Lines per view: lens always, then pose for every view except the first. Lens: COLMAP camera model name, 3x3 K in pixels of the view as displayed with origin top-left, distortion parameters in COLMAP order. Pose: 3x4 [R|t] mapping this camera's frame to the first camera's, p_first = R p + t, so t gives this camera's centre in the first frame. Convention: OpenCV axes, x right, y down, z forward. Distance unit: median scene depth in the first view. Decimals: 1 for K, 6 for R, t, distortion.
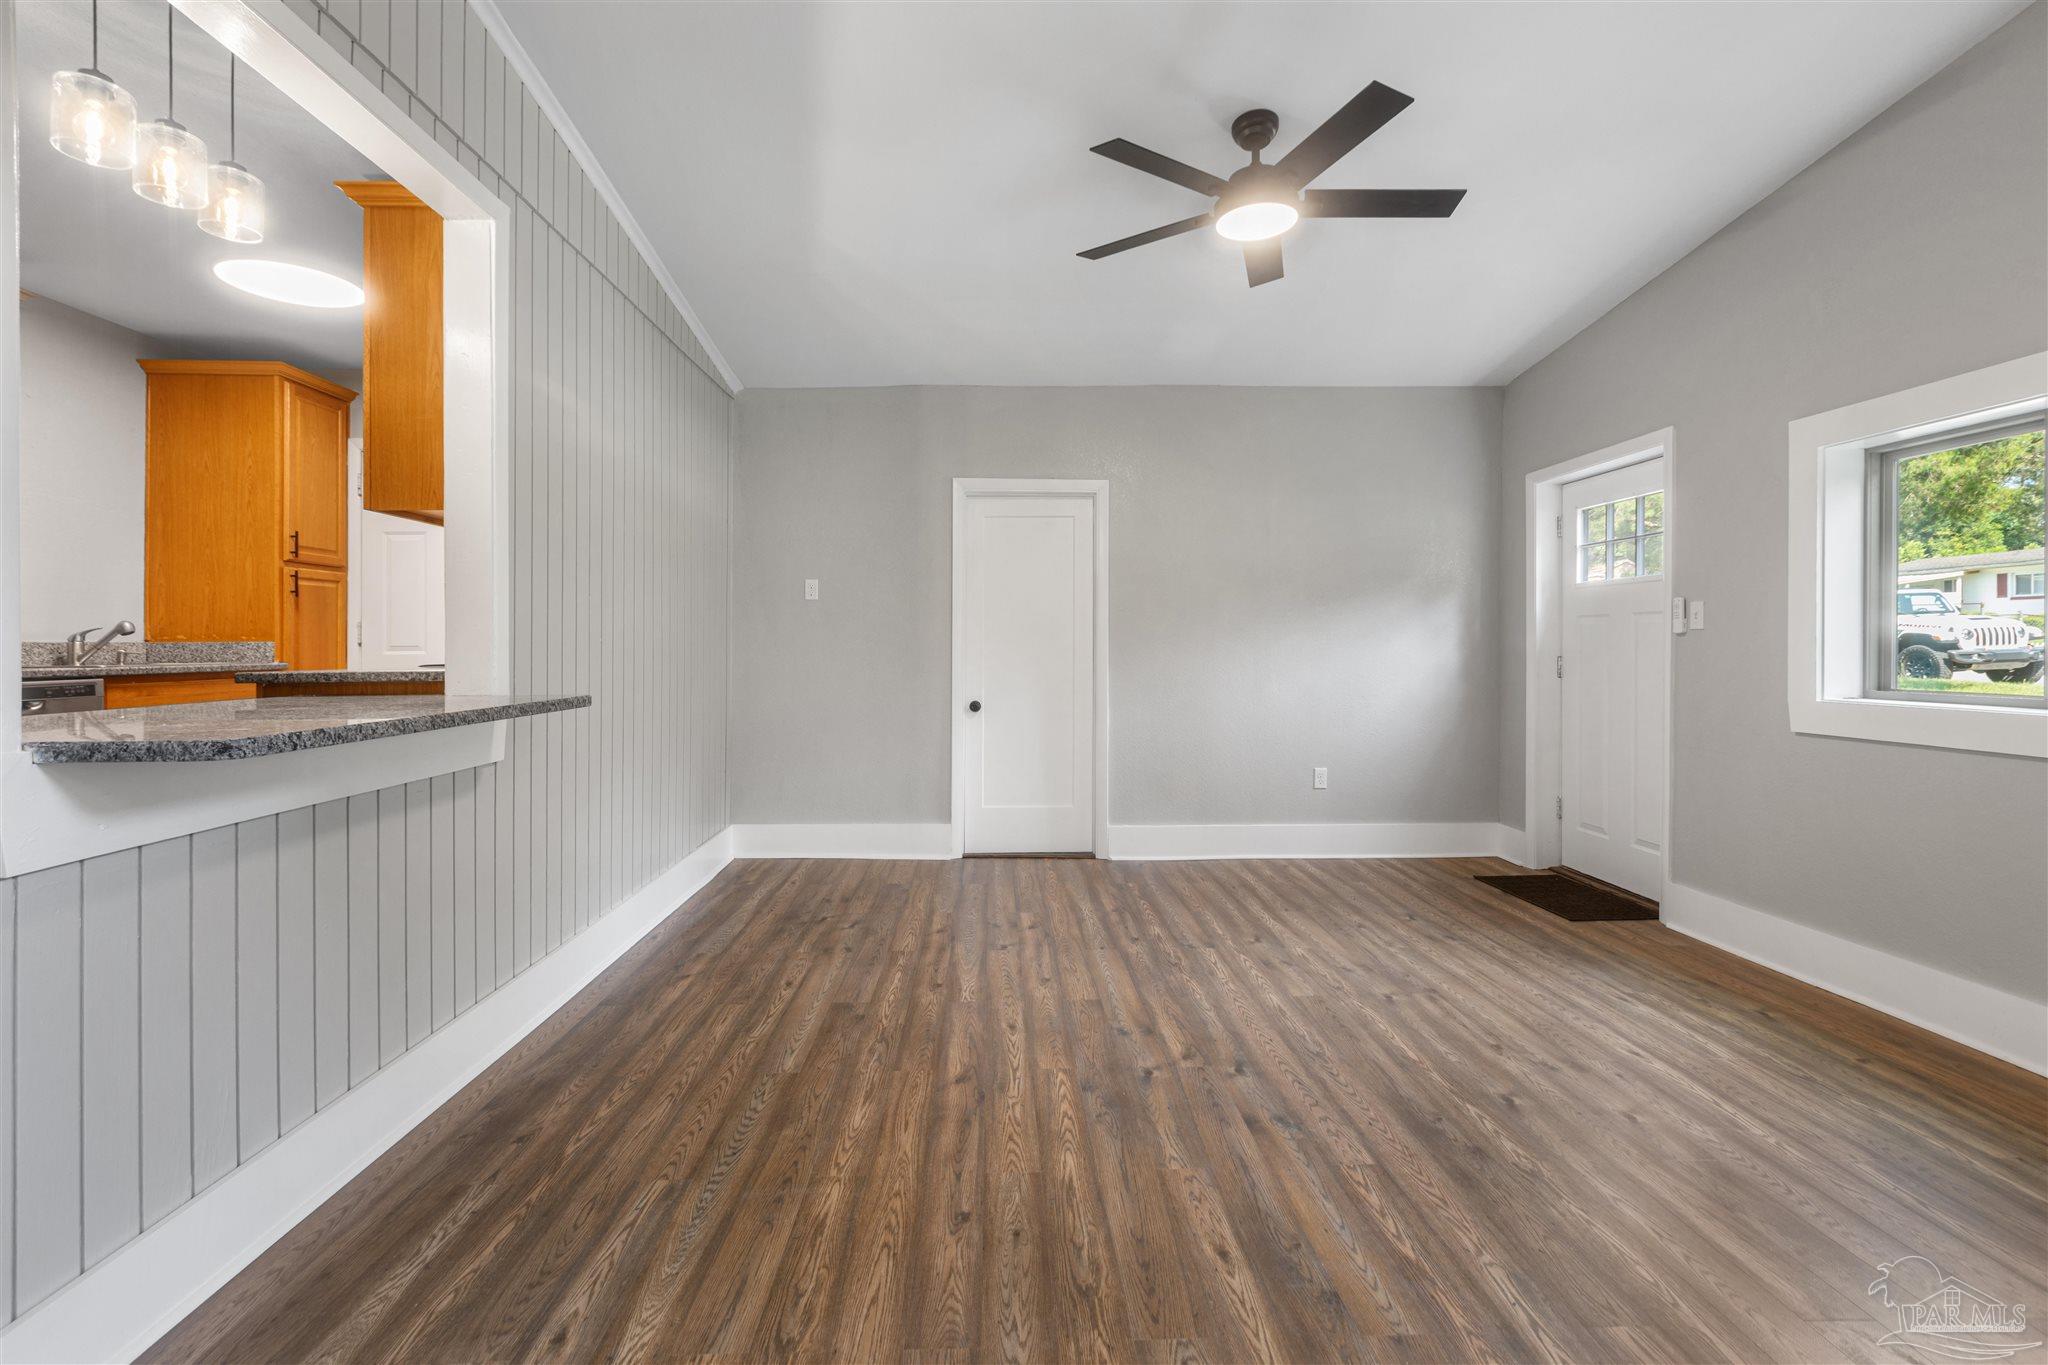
lens RADIAL K [[930.0, 0, 1025.0], [0, 930.0, 654.4], [0, 0, 1]] dist [0.000646, -0.000062]
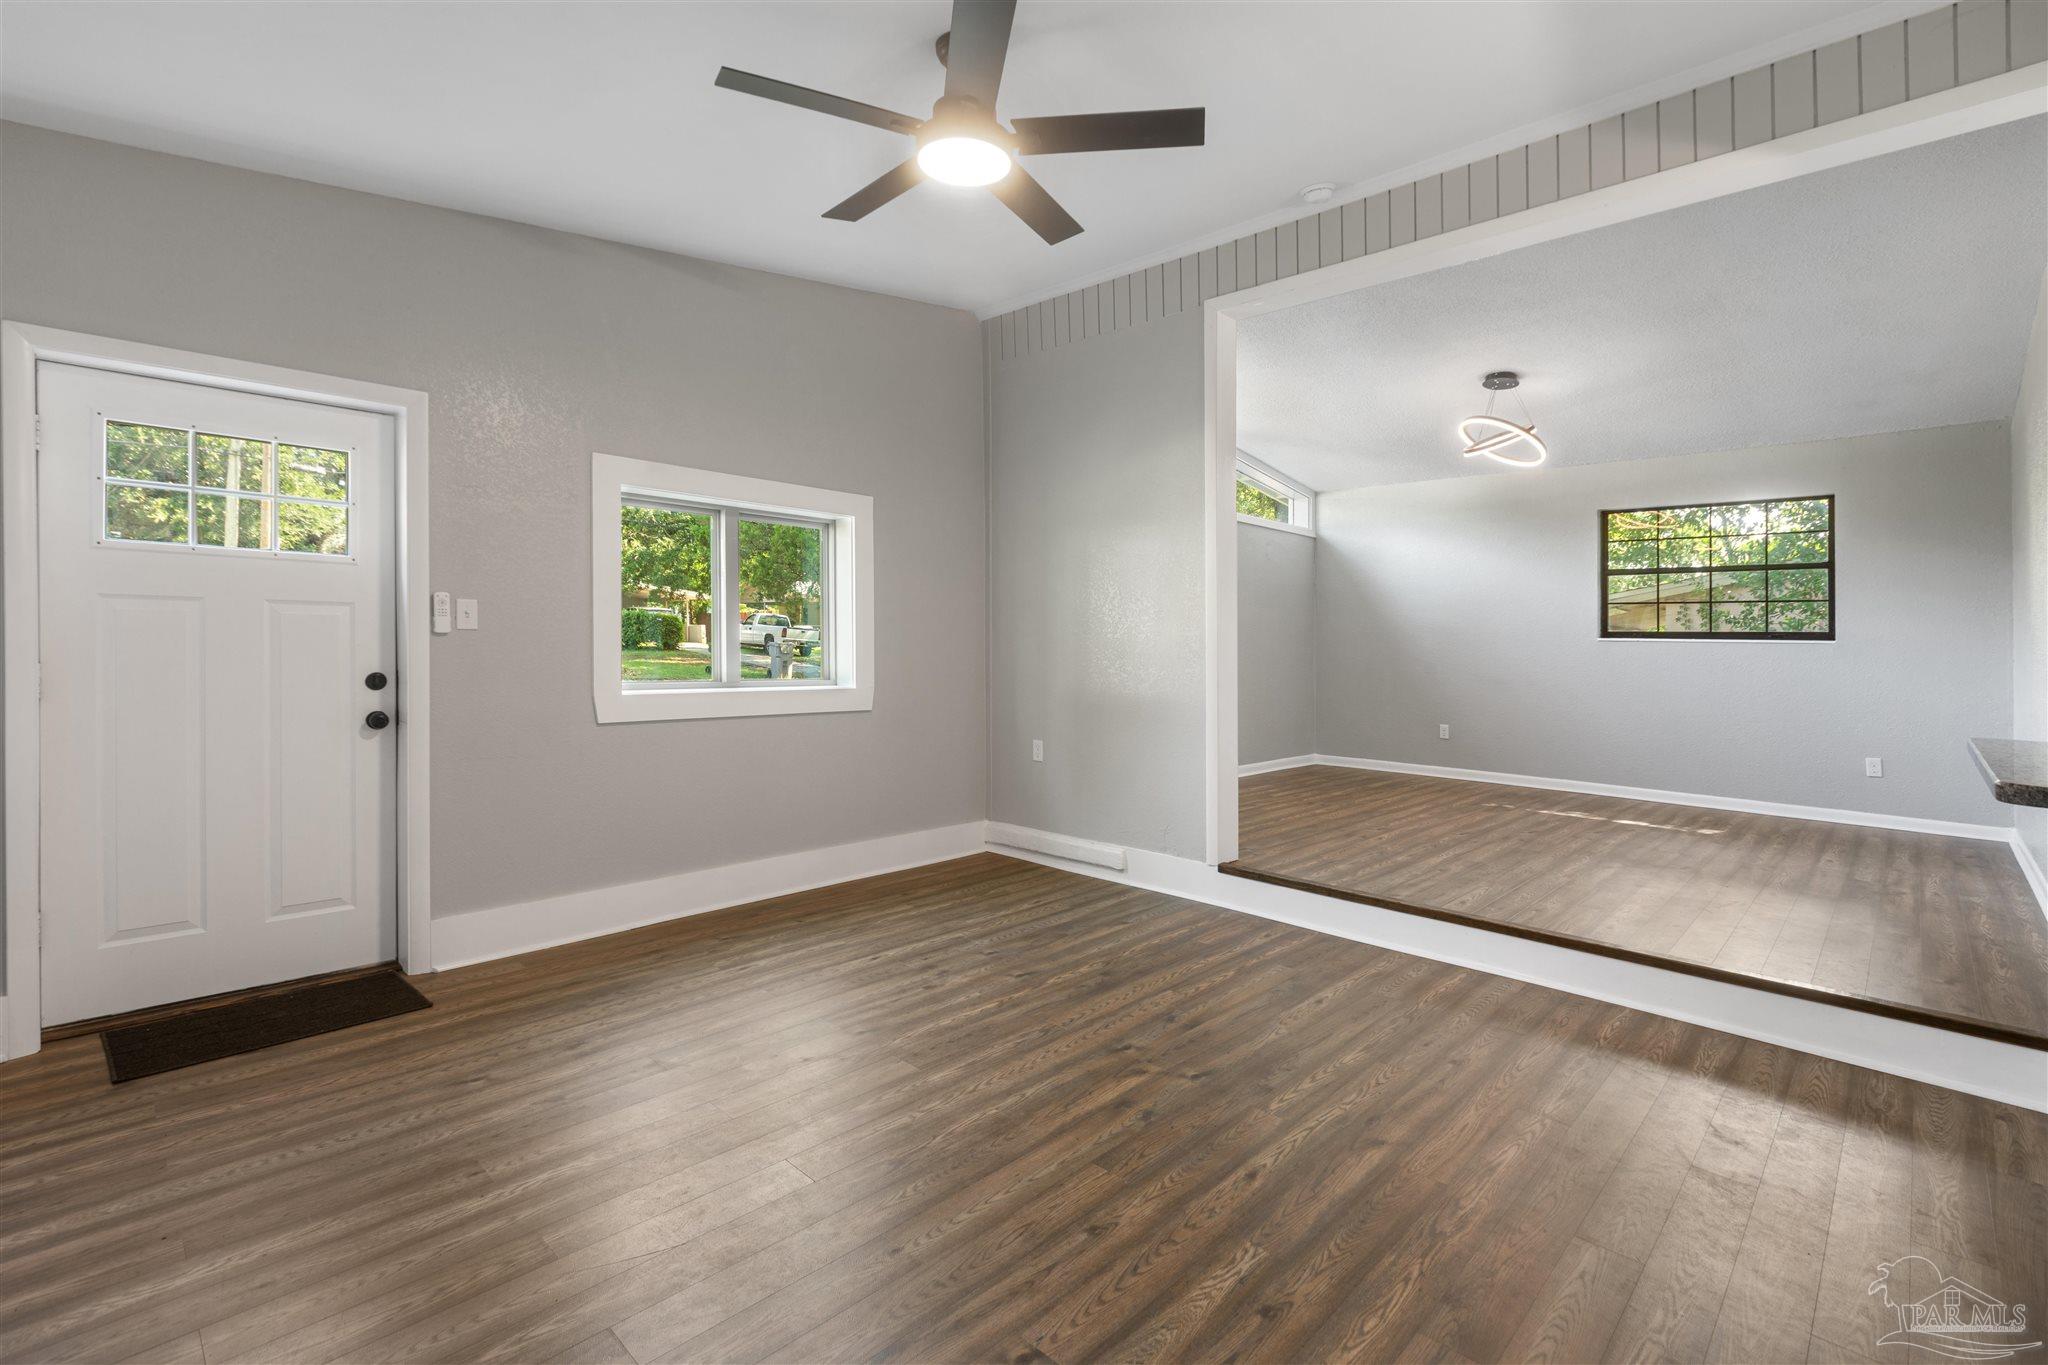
lens RADIAL K [[923.3, 0, 1009.3], [0, 923.3, 648.4], [0, 0, 1]] dist [-0.001465, -0.000549]
pose [[-0.683877, -0.013232, 0.729478, -0.429792], [-0.012254, 0.999903, 0.006649, -0.031766], [-0.729495, -0.004392, -0.683972, 1.693076]]
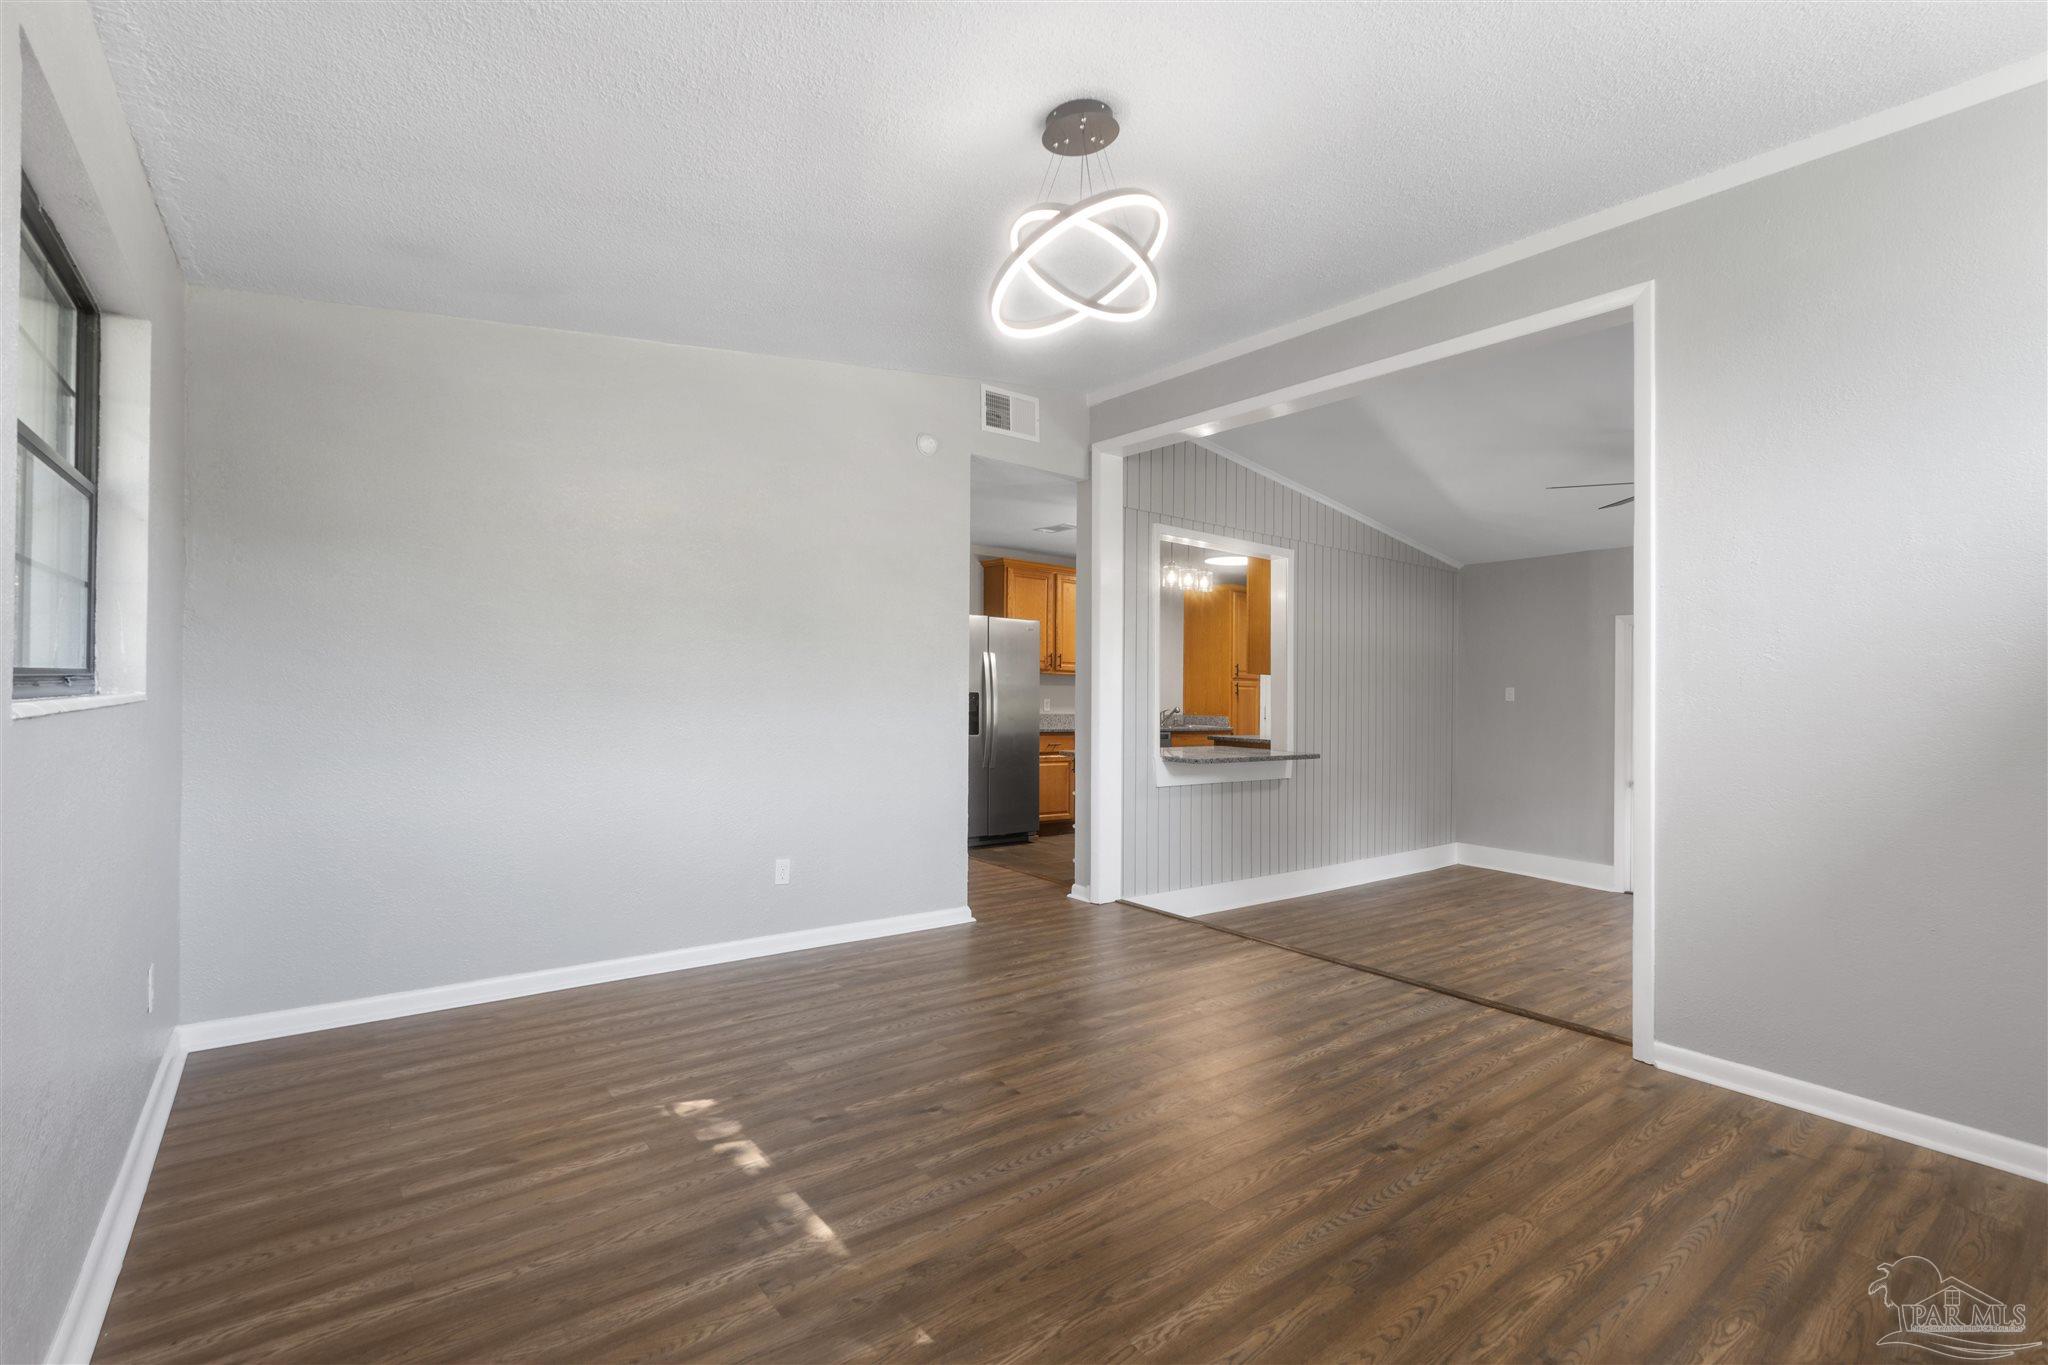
lens RADIAL K [[923.3, 0, 1009.3], [0, 923.3, 648.4], [0, 0, 1]] dist [-0.001465, -0.000549]
pose [[0.586751, -0.020534, -0.809507, 0.933614], [-0.031570, 0.998338, -0.048207, -0.080126], [0.809152, 0.053842, 0.585128, -0.989646]]
